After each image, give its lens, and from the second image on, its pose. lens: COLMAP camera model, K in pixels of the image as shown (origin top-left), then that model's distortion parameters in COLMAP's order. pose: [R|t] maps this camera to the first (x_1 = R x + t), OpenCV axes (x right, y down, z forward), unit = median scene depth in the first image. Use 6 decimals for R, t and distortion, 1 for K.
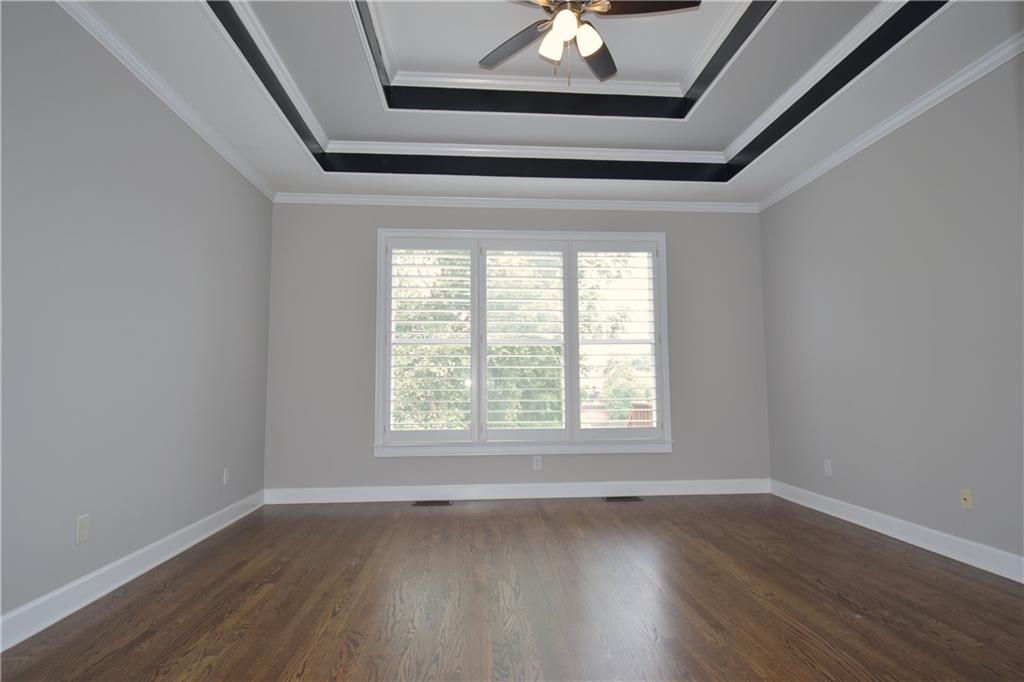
lens RADIAL K [[555.9, 0, 516.6], [0, 555.9, 344.3], [0, 0, 1]] dist [0.000238, -0.000359]
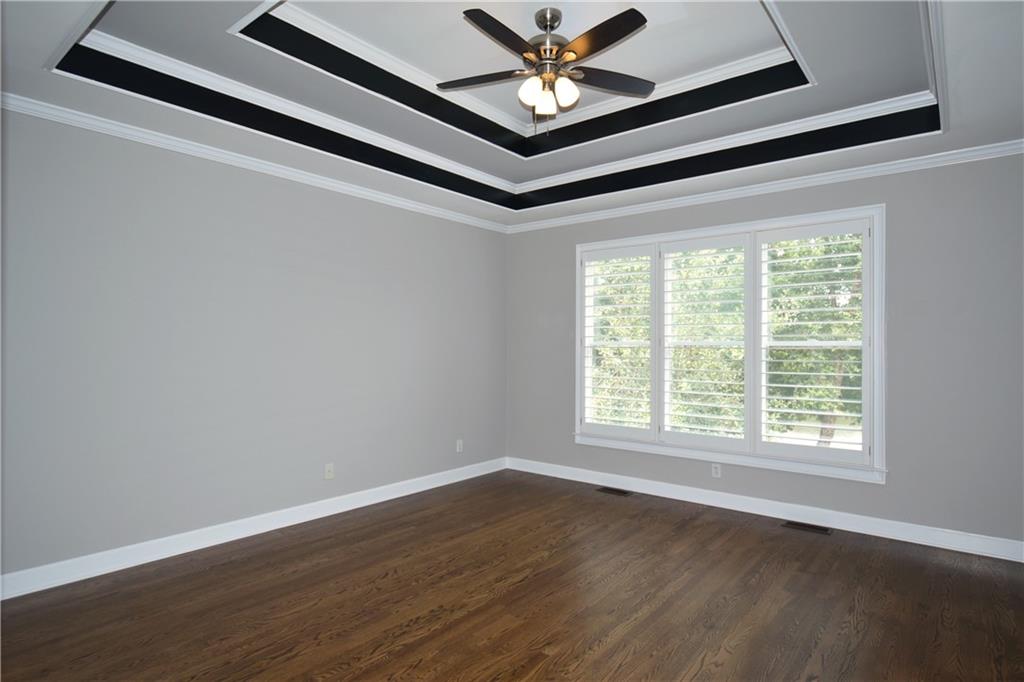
lens RADIAL K [[555.9, 0, 516.6], [0, 555.9, 344.3], [0, 0, 1]] dist [0.000238, -0.000359]
pose [[0.723365, 0.006685, -0.690433, 0.517318], [0.048567, 0.996984, 0.060536, -0.091887], [0.688755, -0.077321, 0.720859, 0.091494]]
